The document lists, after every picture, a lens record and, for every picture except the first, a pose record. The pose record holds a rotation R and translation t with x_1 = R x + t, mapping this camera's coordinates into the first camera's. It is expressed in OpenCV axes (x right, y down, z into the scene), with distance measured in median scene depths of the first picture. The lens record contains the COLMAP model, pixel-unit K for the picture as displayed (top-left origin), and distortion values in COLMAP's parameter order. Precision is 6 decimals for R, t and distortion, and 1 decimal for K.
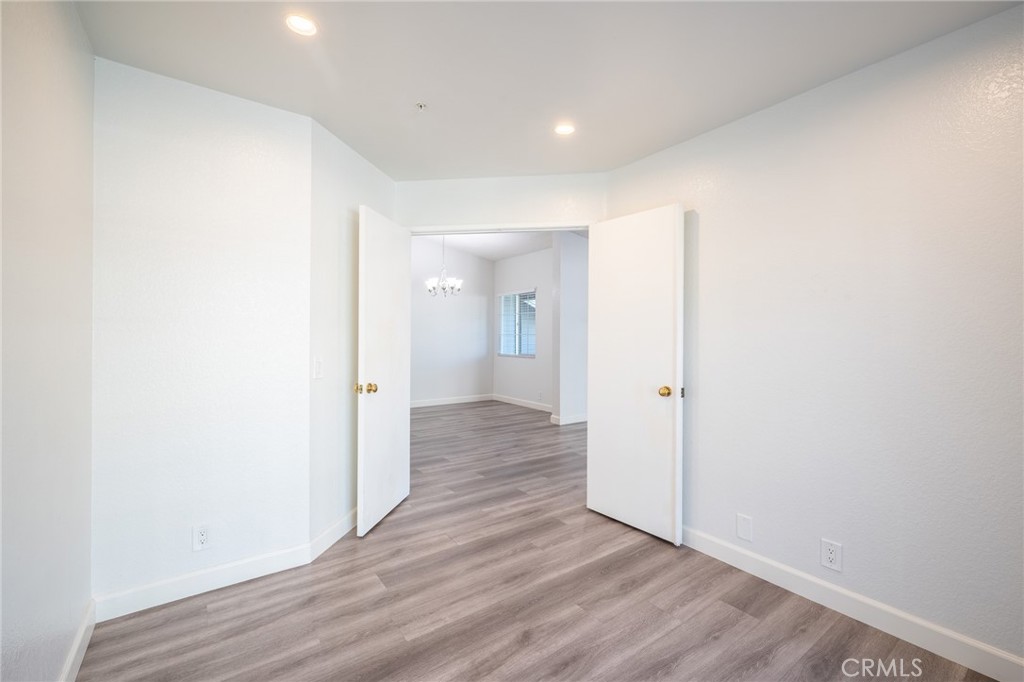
lens RADIAL K [[429.7, 0, 512.0], [0, 429.7, 341.0], [0, 0, 1]] dist [0.000517, 0.000040]
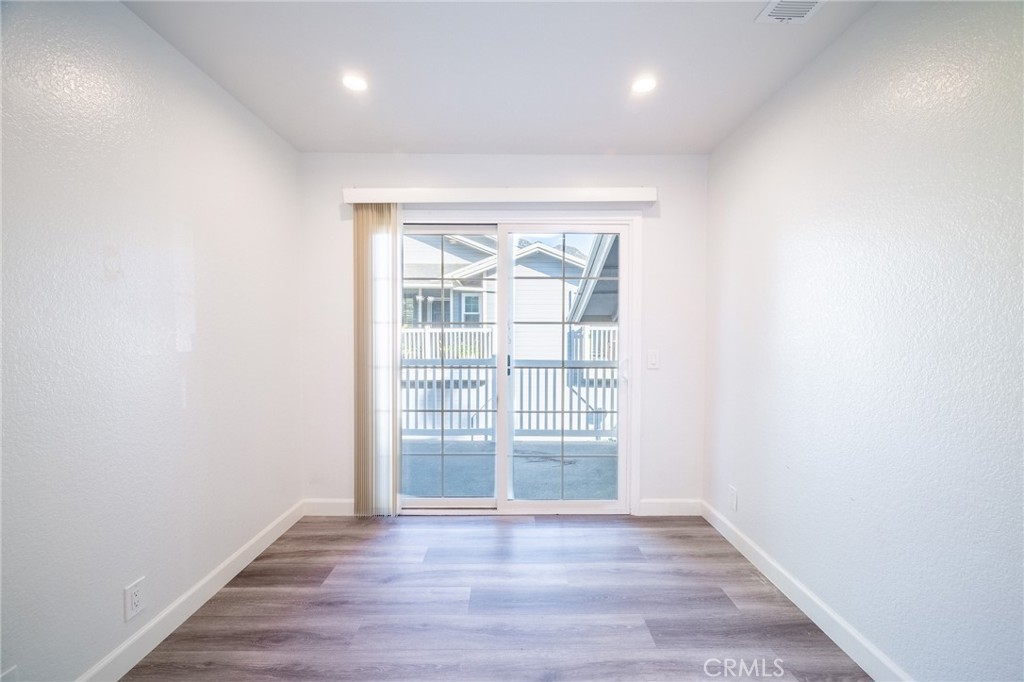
lens RADIAL K [[401.6, 0, 512.0], [0, 401.6, 341.0], [0, 0, 1]] dist [-0.001255, -0.000292]
pose [[-0.808493, -0.023140, 0.588051, -0.308408], [-0.012650, 0.999679, 0.021946, -0.008322], [-0.588370, 0.010305, -0.808526, 1.407799]]
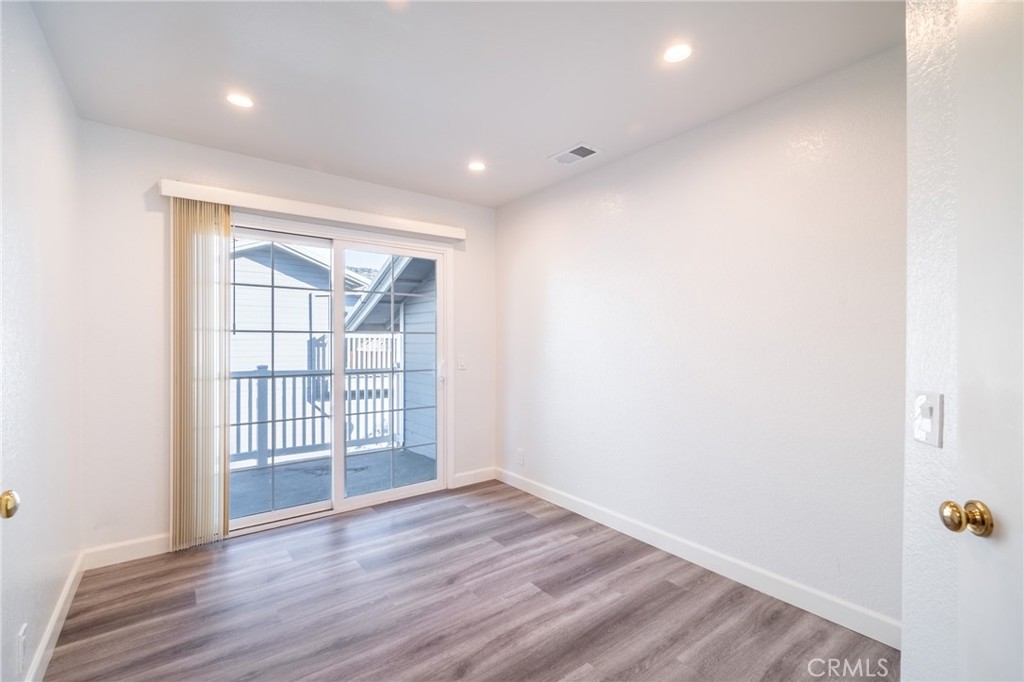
lens RADIAL K [[461.8, 0, 512.0], [0, 461.8, 341.0], [0, 0, 1]] dist [0.000050, -0.000225]
pose [[-0.999769, -0.010961, -0.018464, -0.050899], [-0.010869, 0.999928, -0.005115, -0.005327], [0.018519, -0.004913, -0.999816, 2.075326]]
